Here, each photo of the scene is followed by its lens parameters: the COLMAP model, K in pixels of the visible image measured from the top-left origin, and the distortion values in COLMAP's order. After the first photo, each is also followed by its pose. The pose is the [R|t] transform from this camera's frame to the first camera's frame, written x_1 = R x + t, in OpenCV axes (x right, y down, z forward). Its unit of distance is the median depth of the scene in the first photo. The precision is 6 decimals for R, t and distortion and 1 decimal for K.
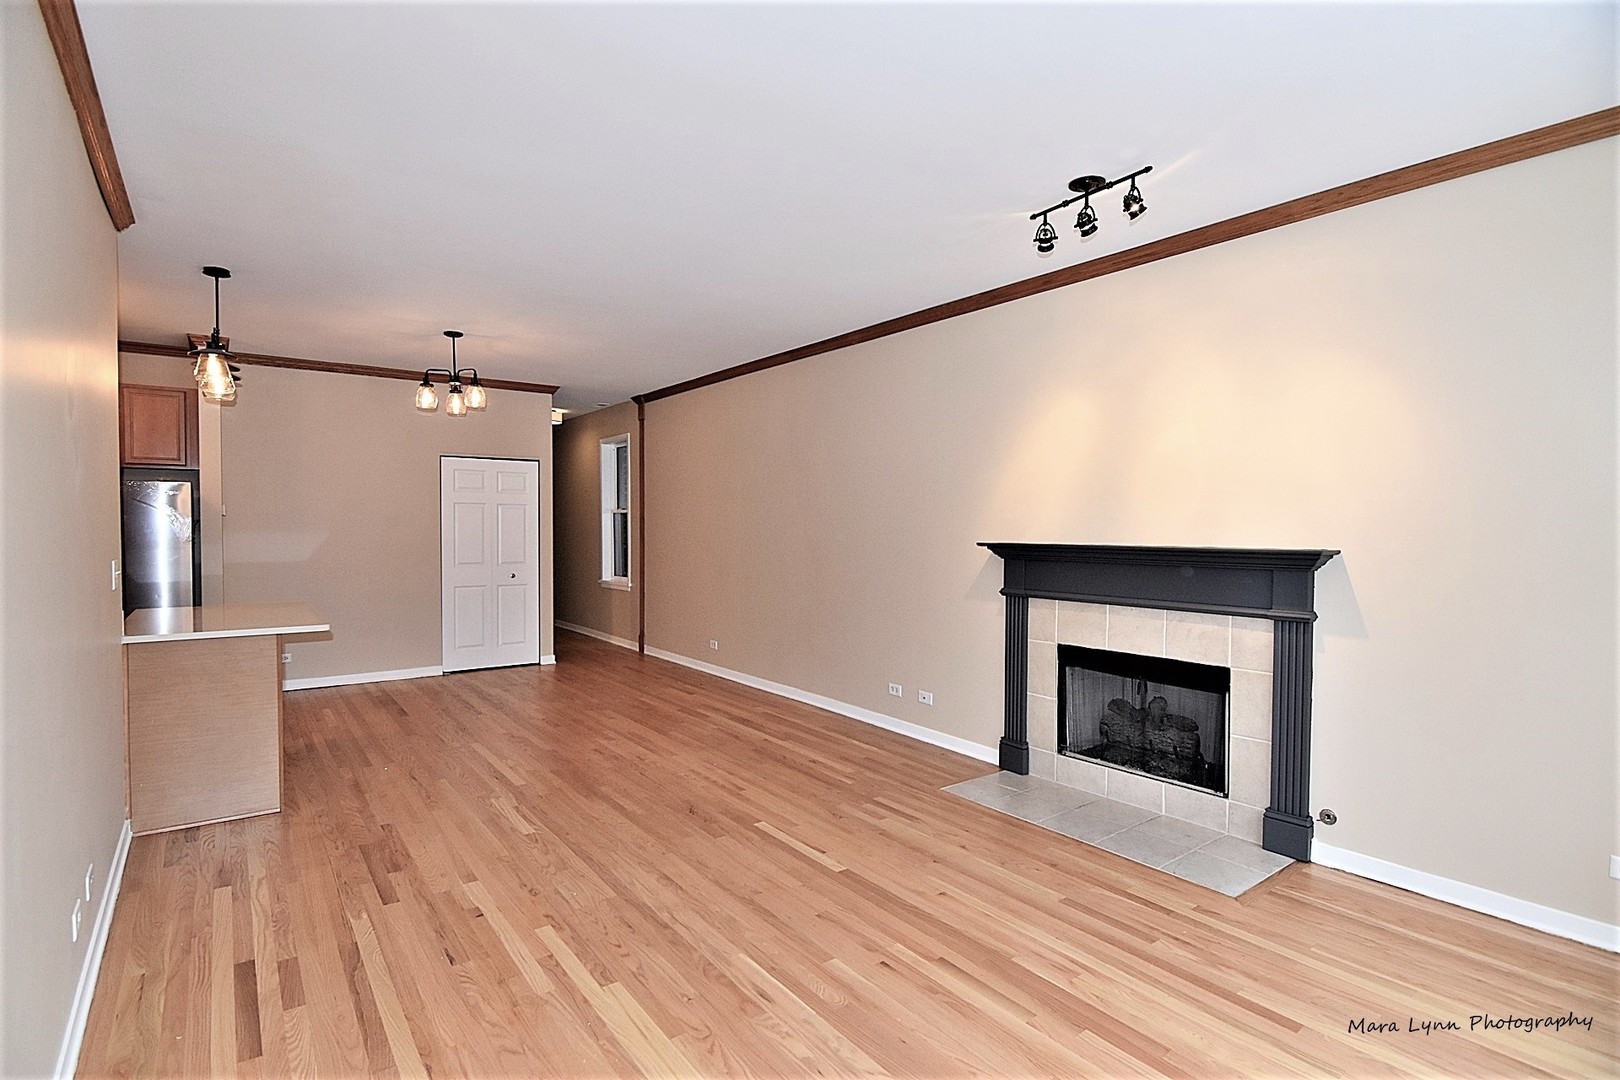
lens RADIAL K [[788.1, 0, 802.7], [0, 788.1, 542.1], [0, 0, 1]] dist [-0.005088, -0.009937]
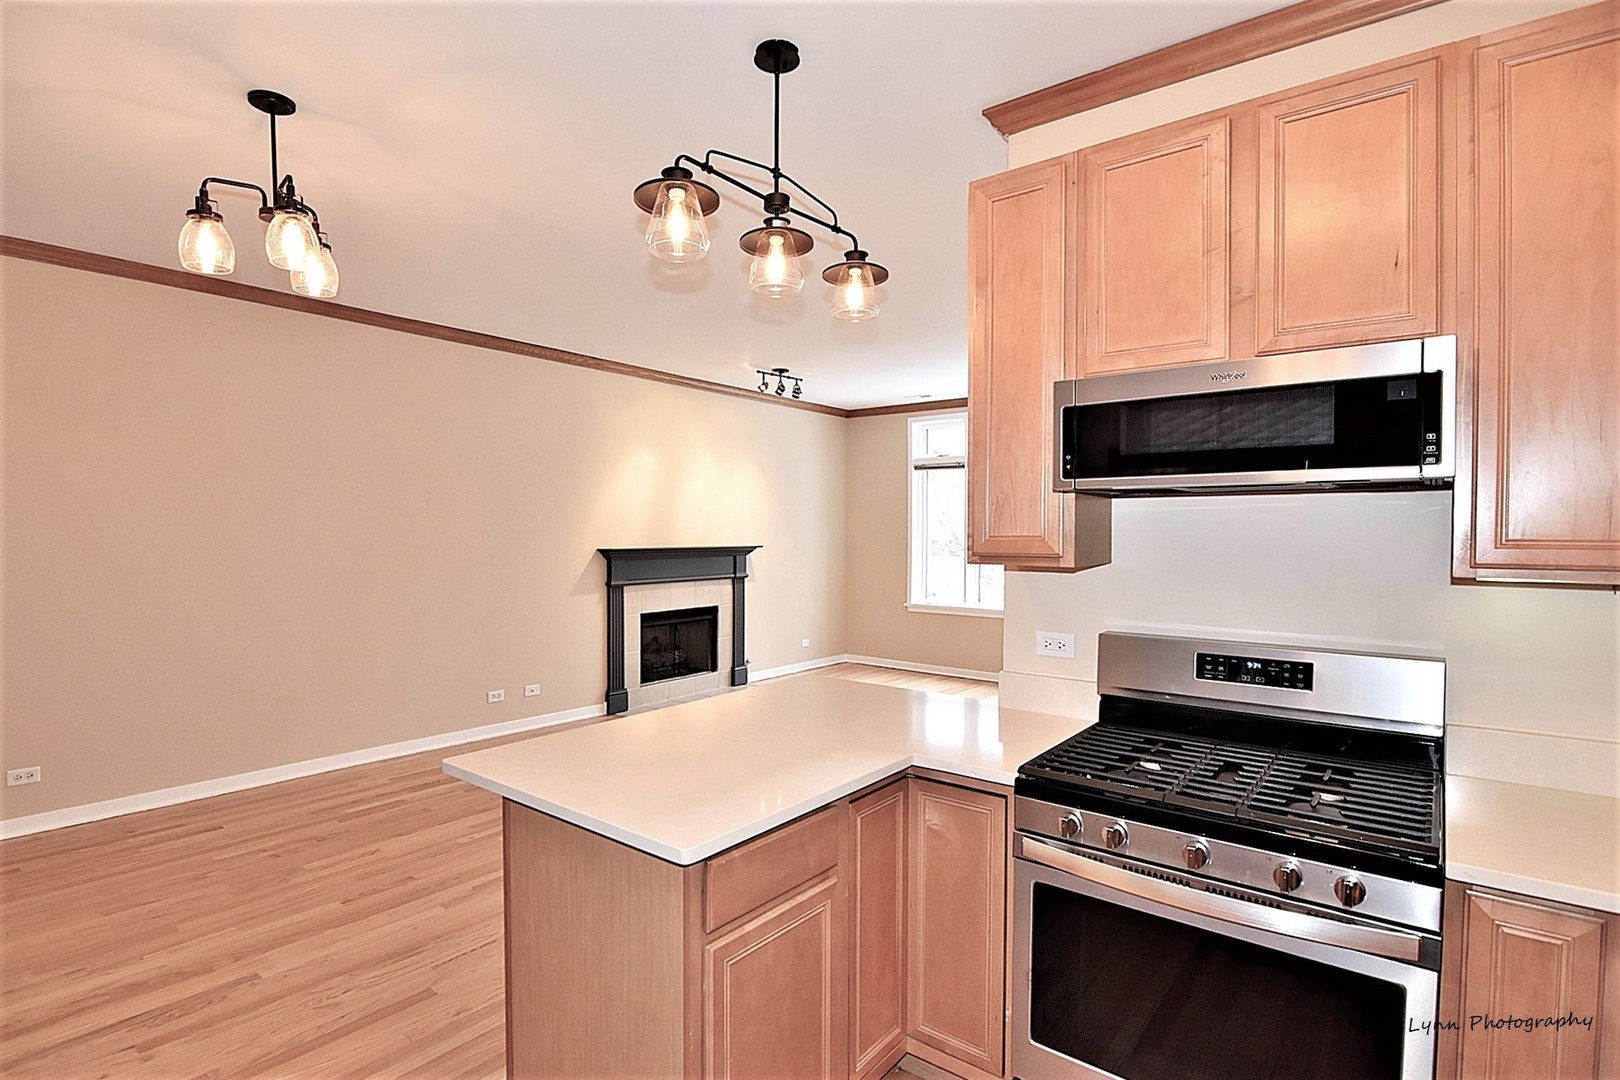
lens RADIAL K [[788.1, 0, 796.9], [0, 788.1, 540.1], [0, 0, 1]] dist [-0.005088, -0.009937]
pose [[-0.252533, -0.016216, 0.967452, -1.251768], [0.016394, 0.999644, 0.021035, -0.040749], [-0.967449, 0.021173, -0.252177, 1.123224]]
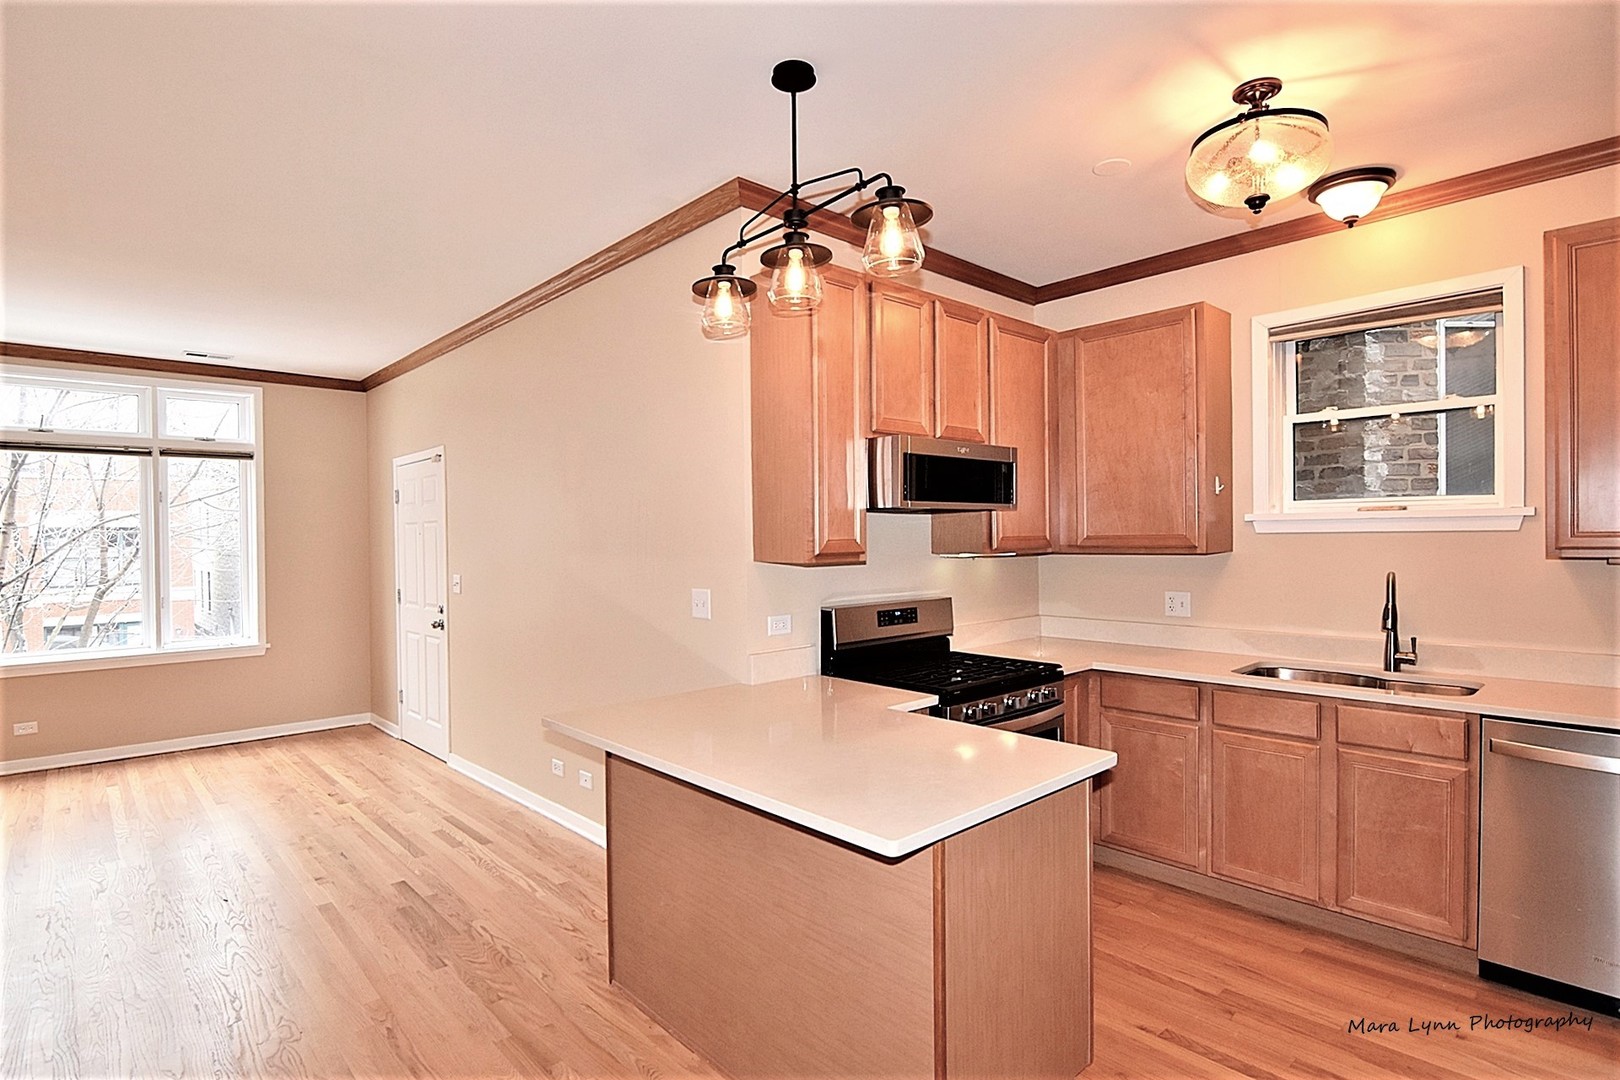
lens RADIAL K [[818.5, 0, 788.9], [0, 818.5, 548.6], [0, 0, 1]] dist [-0.006070, -0.006652]
pose [[-0.995806, 0.010152, -0.090922, -0.690231], [0.007111, 0.999406, 0.033709, -0.046112], [0.091210, 0.032921, -0.995287, 1.550216]]
